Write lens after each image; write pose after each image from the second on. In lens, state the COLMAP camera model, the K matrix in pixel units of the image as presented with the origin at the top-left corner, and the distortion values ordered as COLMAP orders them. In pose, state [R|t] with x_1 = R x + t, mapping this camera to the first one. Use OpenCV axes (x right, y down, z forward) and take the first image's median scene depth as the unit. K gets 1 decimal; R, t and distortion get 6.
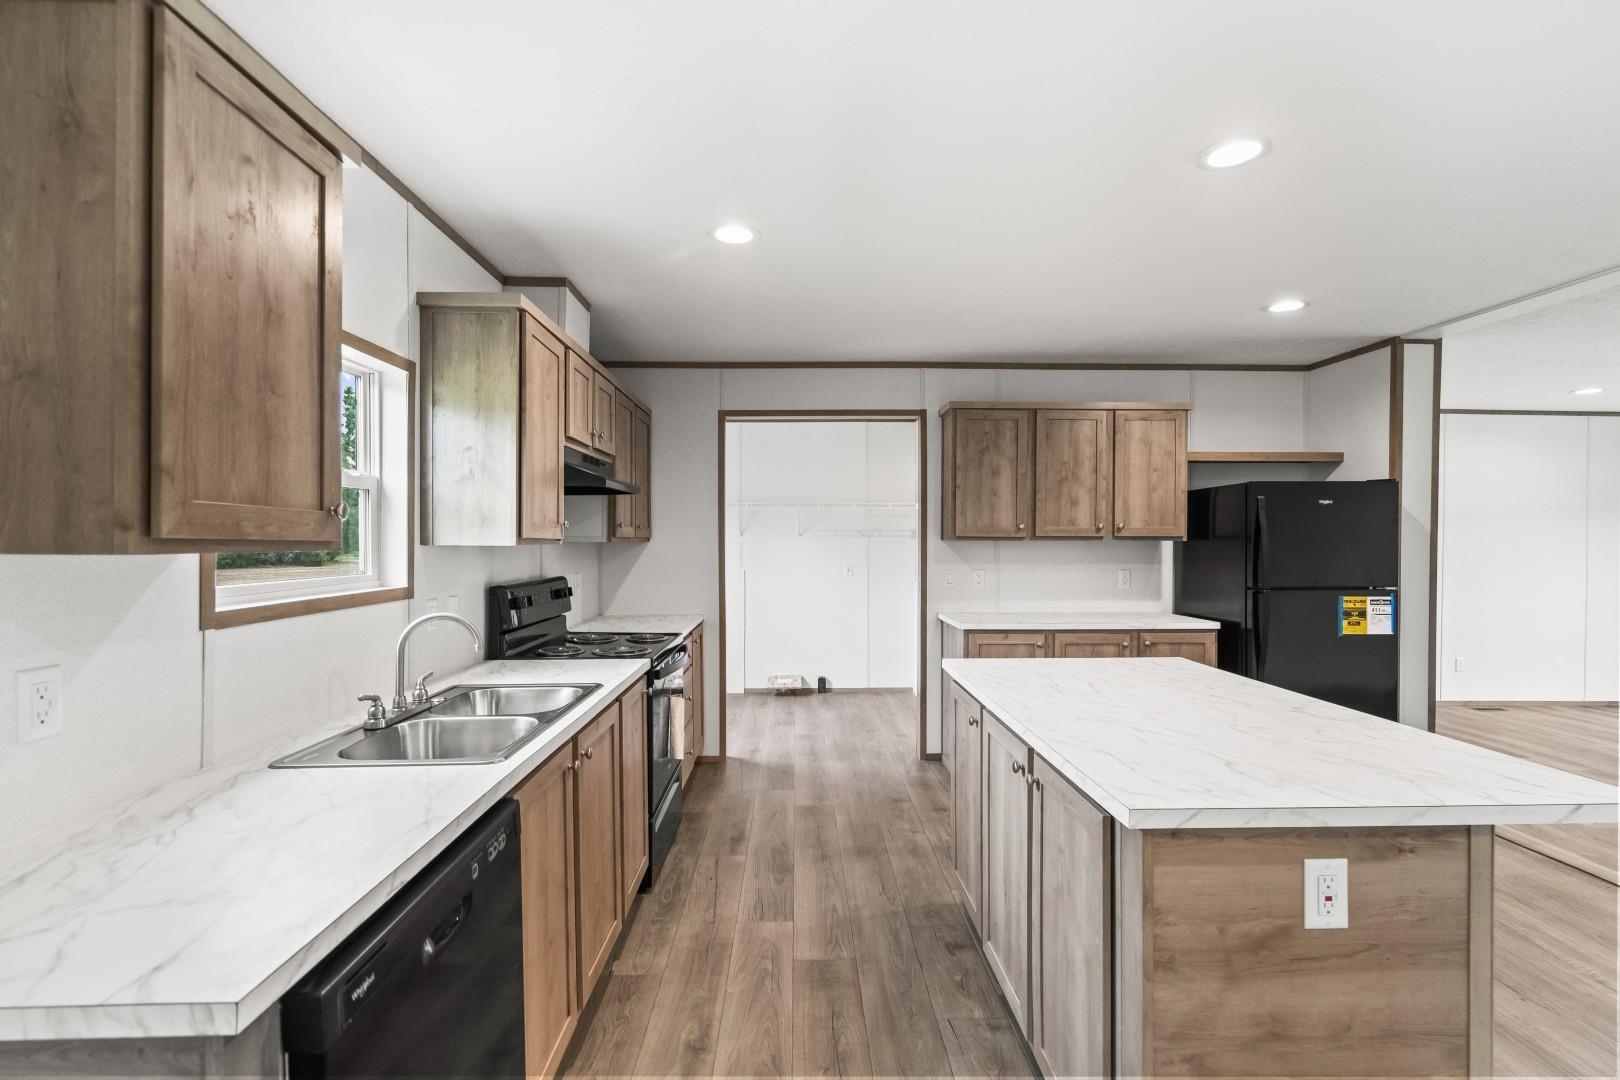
lens RADIAL K [[742.8, 0, 806.7], [0, 742.8, 551.3], [0, 0, 1]] dist [-0.002723, 0.000768]
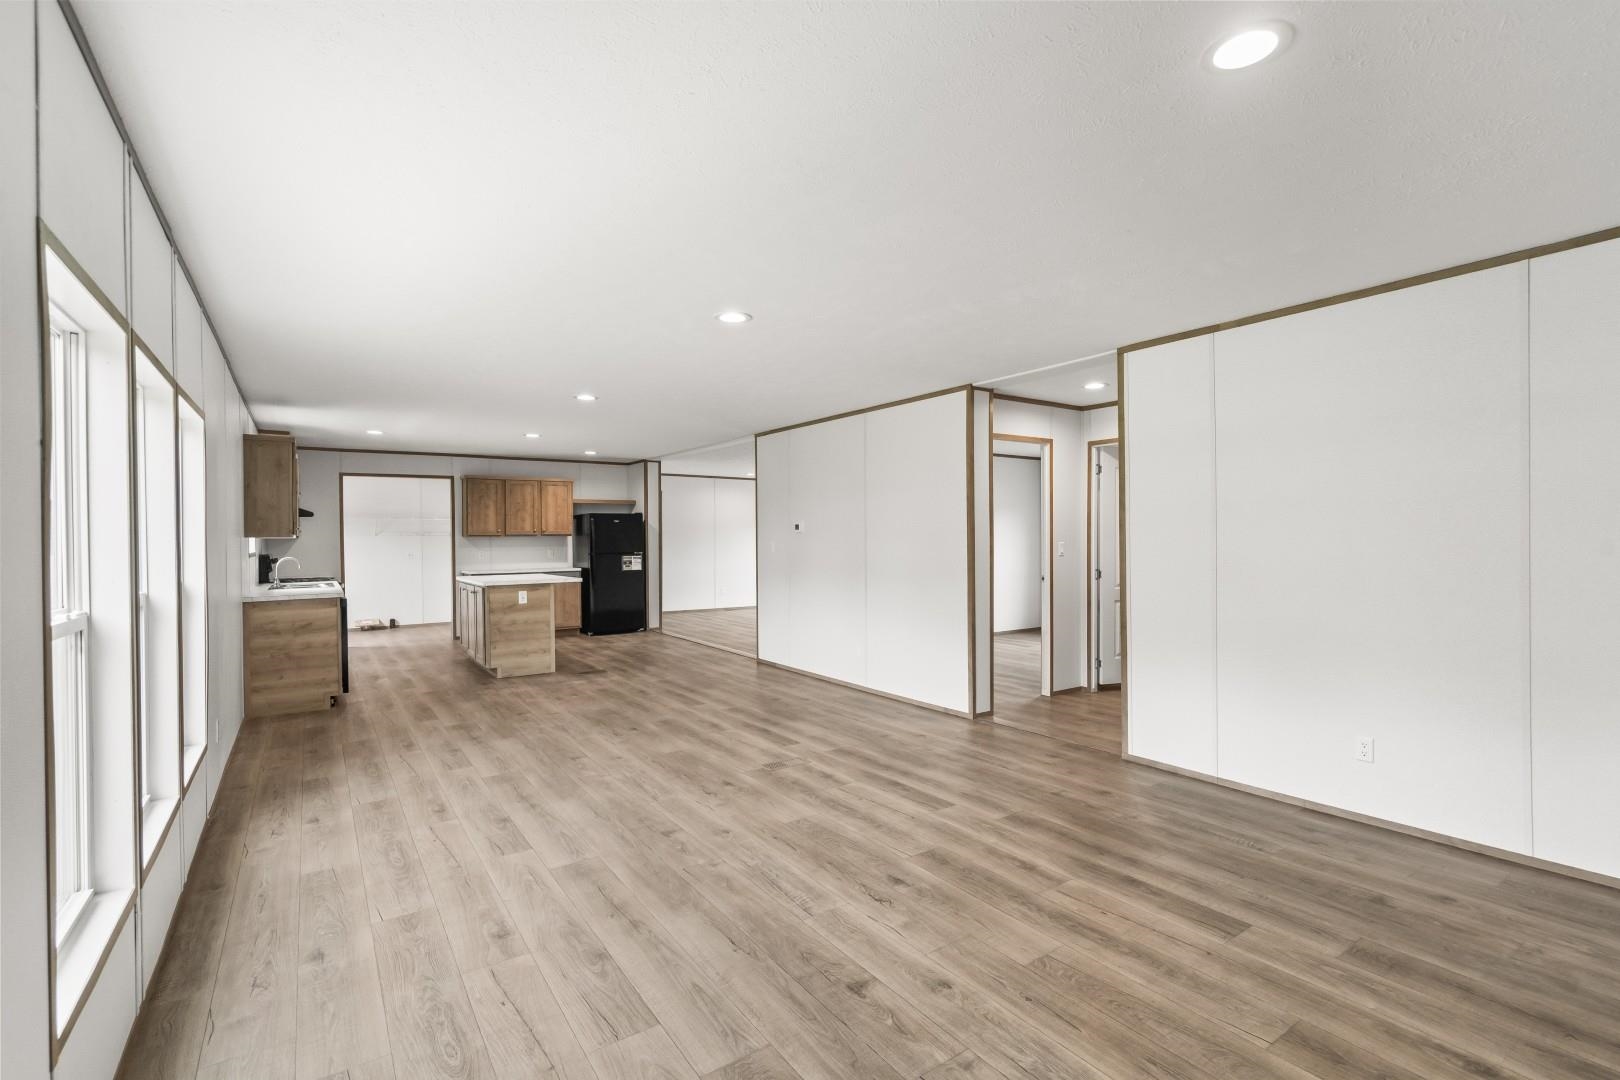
lens RADIAL K [[742.8, 0, 800.1], [0, 742.8, 543.7], [0, 0, 1]] dist [-0.002723, 0.000768]
pose [[0.842655, -0.009941, 0.538362, -0.161299], [0.015728, 0.999857, -0.006155, 0.035908], [-0.538224, 0.013654, 0.842691, -1.421959]]
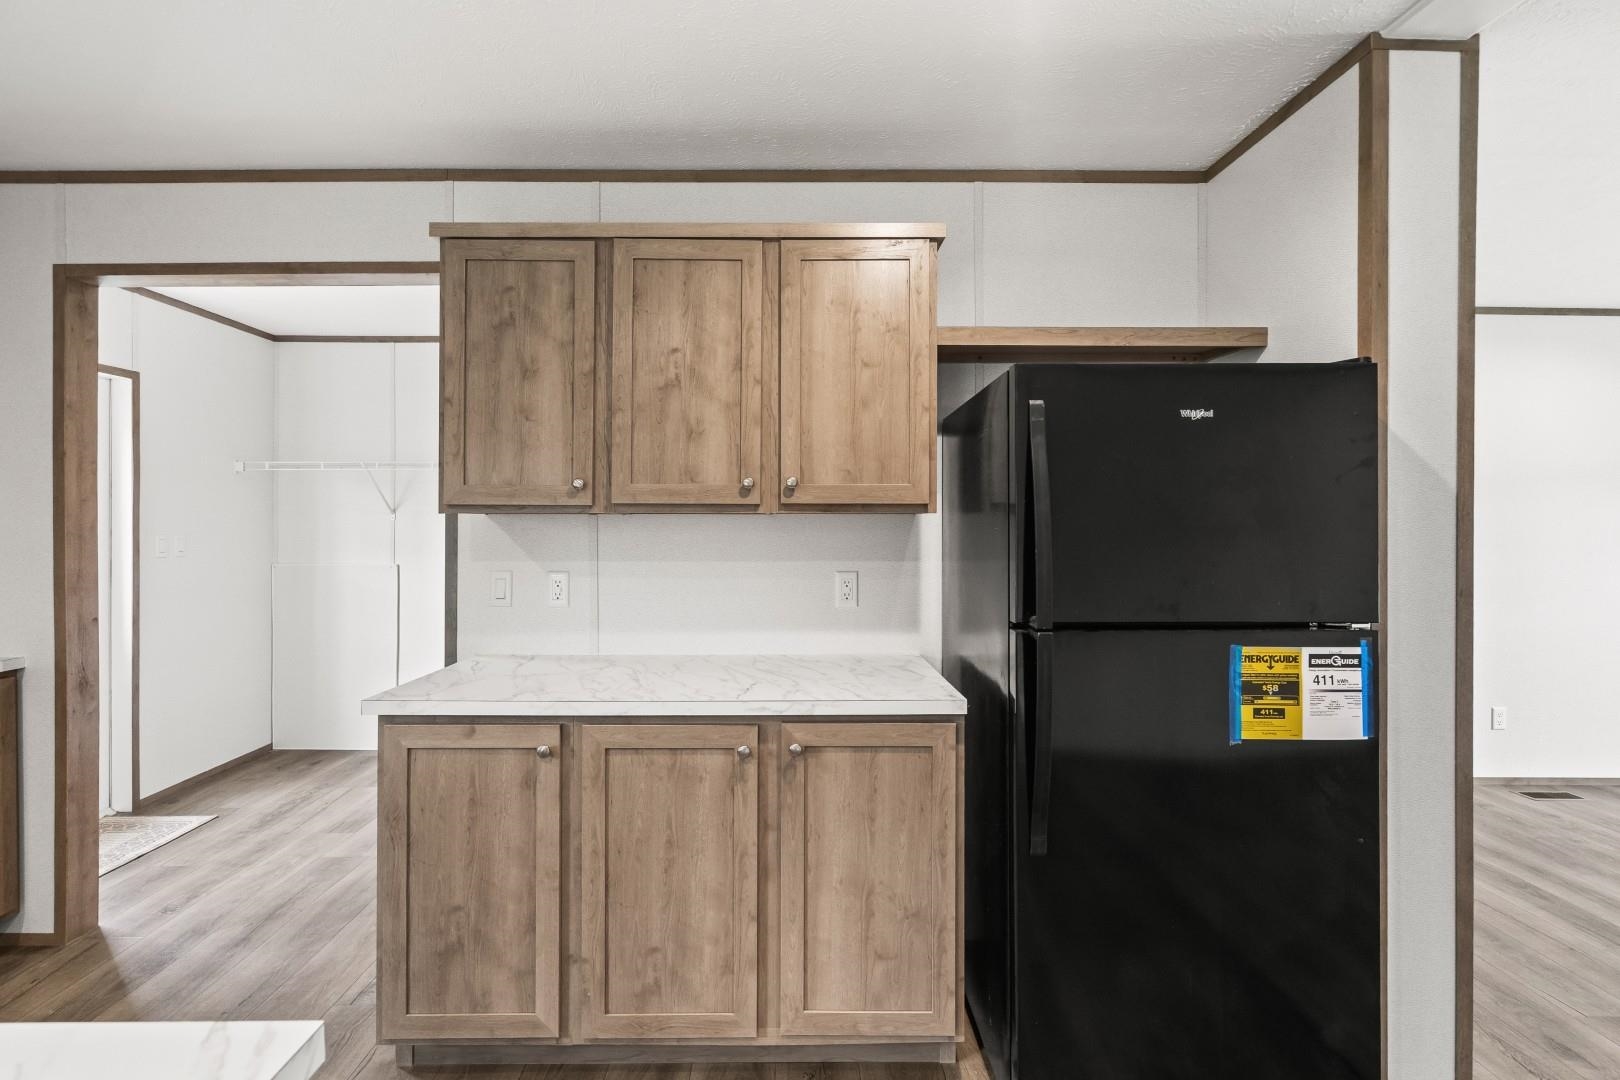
lens RADIAL K [[742.8, 0, 811.4], [0, 742.8, 521.5], [0, 0, 1]] dist [-0.002723, 0.000768]
pose [[0.999732, -0.002299, -0.023047, 0.447177], [0.002003, 0.999915, -0.012867, -0.002828], [0.023074, 0.012818, 0.999652, 0.527725]]
